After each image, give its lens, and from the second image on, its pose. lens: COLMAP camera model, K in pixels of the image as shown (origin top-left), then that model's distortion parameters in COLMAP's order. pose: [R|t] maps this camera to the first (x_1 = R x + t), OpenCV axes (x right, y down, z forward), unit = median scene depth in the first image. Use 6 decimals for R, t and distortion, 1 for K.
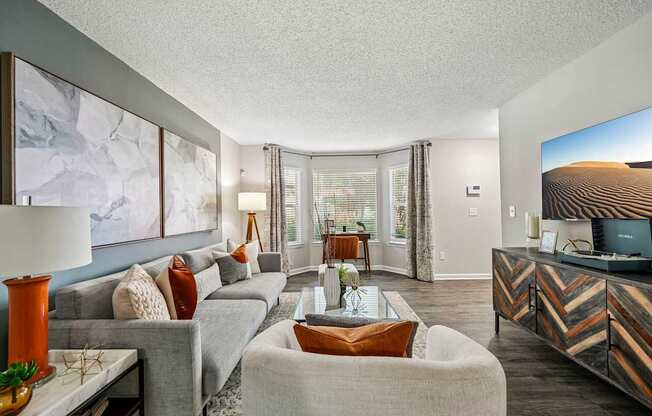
lens RADIAL K [[239.6, 0, 324.9], [0, 239.6, 210.5], [0, 0, 1]] dist [-0.000318, -0.000243]
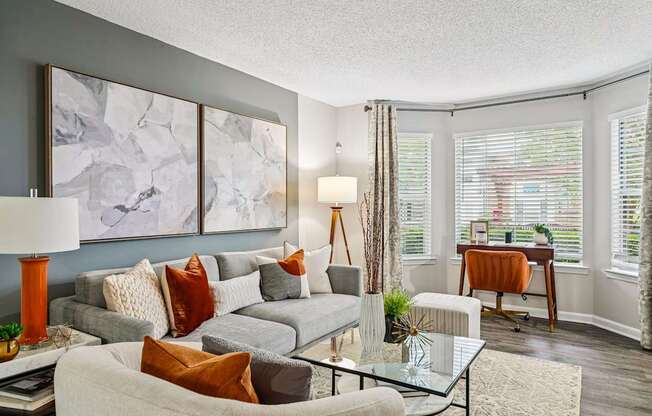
lens RADIAL K [[395.0, 0, 329.2], [0, 395.0, 210.5], [0, 0, 1]] dist [0.001603, -0.003886]
pose [[0.851841, 0.015281, -0.523578, 0.430958], [-0.006108, 0.999796, 0.019241, -0.000316], [0.523765, -0.013192, 0.851761, 0.041235]]
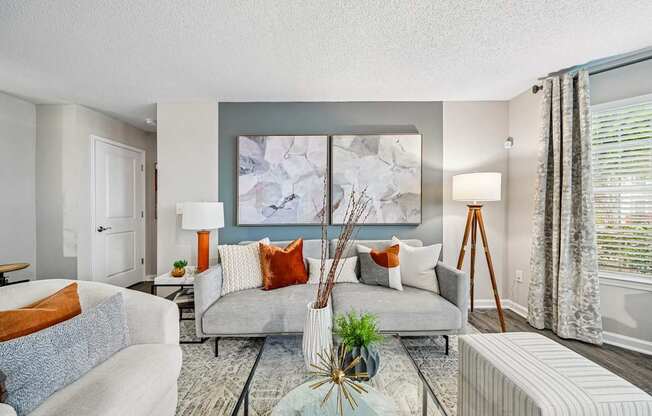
lens RADIAL K [[239.6, 0, 326.9], [0, 239.6, 208.6], [0, 0, 1]] dist [-0.000318, -0.000243]
pose [[0.042260, 0.024477, -0.998807, 0.540052], [0.010252, 0.999637, 0.024931, -0.000601], [0.999054, -0.011294, 0.041994, 0.903855]]
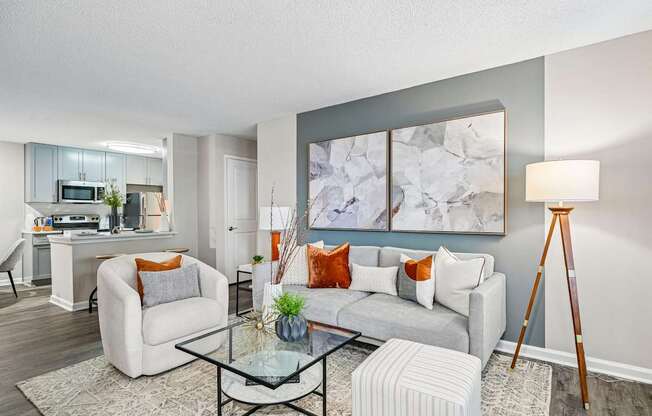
lens RADIAL K [[343.3, 0, 328.0], [0, 343.3, 209.8], [0, 0, 1]] dist [-0.000756, -0.000974]
pose [[-0.559394, 0.015585, -0.828755, 0.759854], [0.020420, 0.999779, 0.005018, 0.003472], [0.828650, -0.014116, -0.559589, 1.596837]]
